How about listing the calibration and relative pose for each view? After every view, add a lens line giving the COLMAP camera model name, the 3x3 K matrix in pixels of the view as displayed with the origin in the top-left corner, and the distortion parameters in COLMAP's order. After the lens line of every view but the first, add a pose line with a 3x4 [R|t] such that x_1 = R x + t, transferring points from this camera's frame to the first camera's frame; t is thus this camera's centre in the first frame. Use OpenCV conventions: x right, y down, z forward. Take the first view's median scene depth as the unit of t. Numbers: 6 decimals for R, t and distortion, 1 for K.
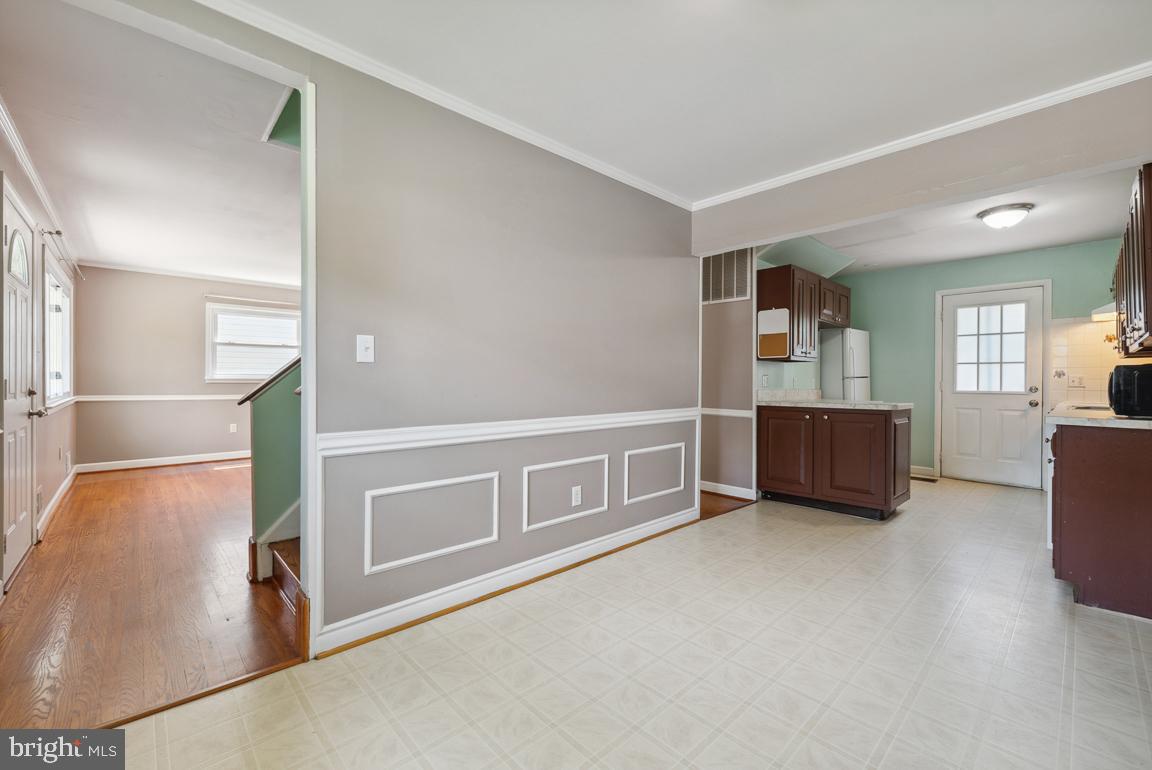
lens RADIAL K [[480.5, 0, 572.8], [0, 480.5, 383.4], [0, 0, 1]] dist [-0.000400, -0.000121]
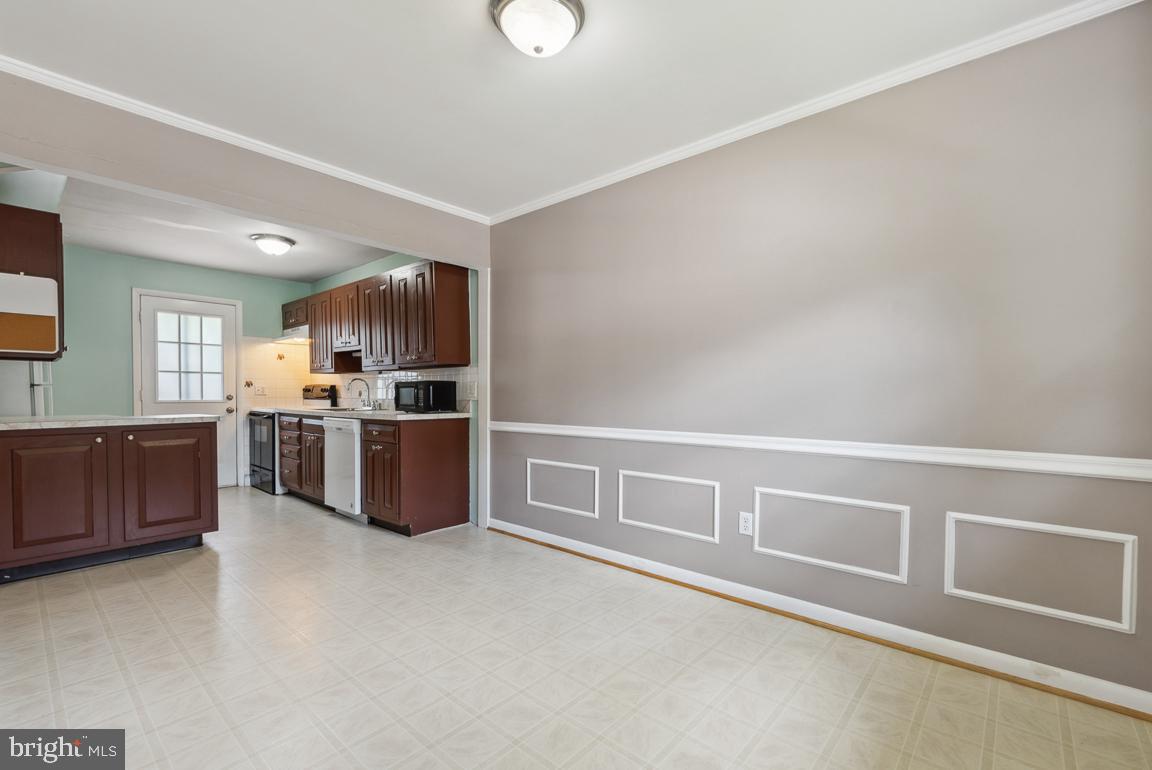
lens RADIAL K [[500.3, 0, 587.6], [0, 500.3, 399.8], [0, 0, 1]] dist [-0.001336, -0.000191]
pose [[-0.116135, -0.017839, 0.993073, -0.280291], [0.006048, 0.999807, 0.018667, 0.001182], [-0.993215, 0.008174, -0.116005, 0.309941]]
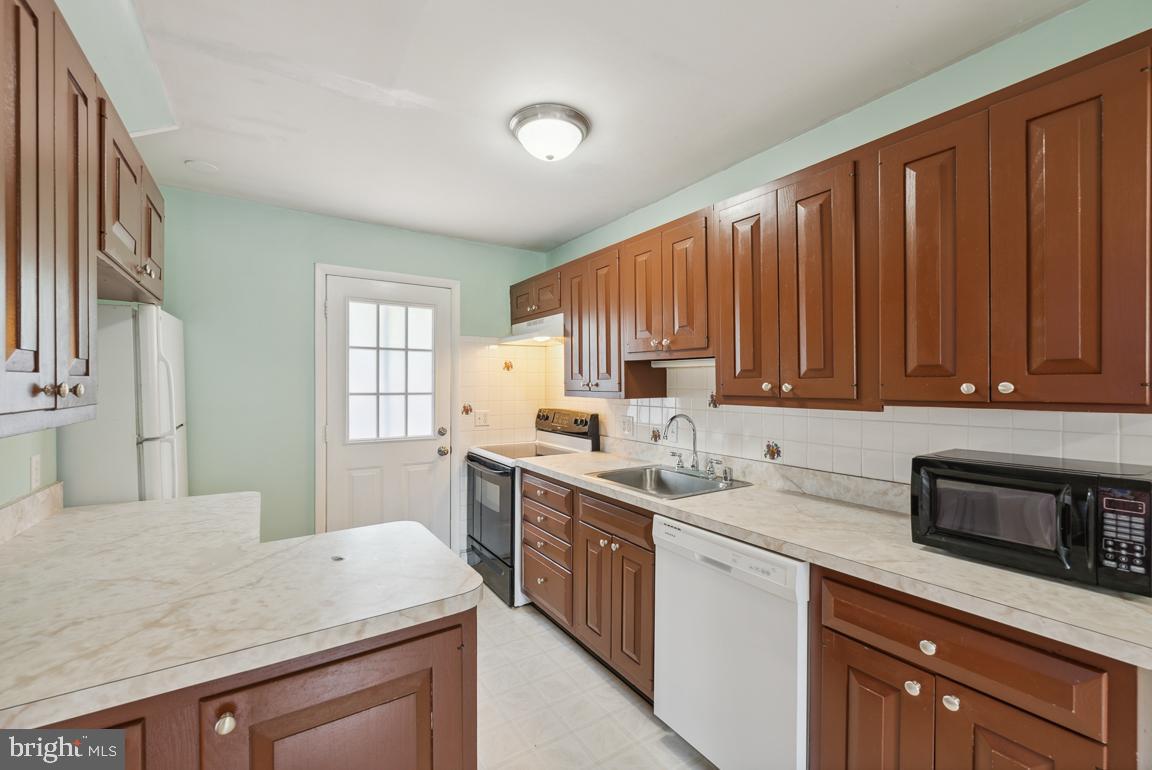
lens RADIAL K [[480.5, 0, 572.8], [0, 480.5, 383.4], [0, 0, 1]] dist [-0.000400, -0.000121]
pose [[0.184282, -0.003650, 0.982867, 0.292444], [0.005262, 0.999982, 0.002727, -0.059374], [-0.982859, 0.004669, 0.184298, 0.671780]]
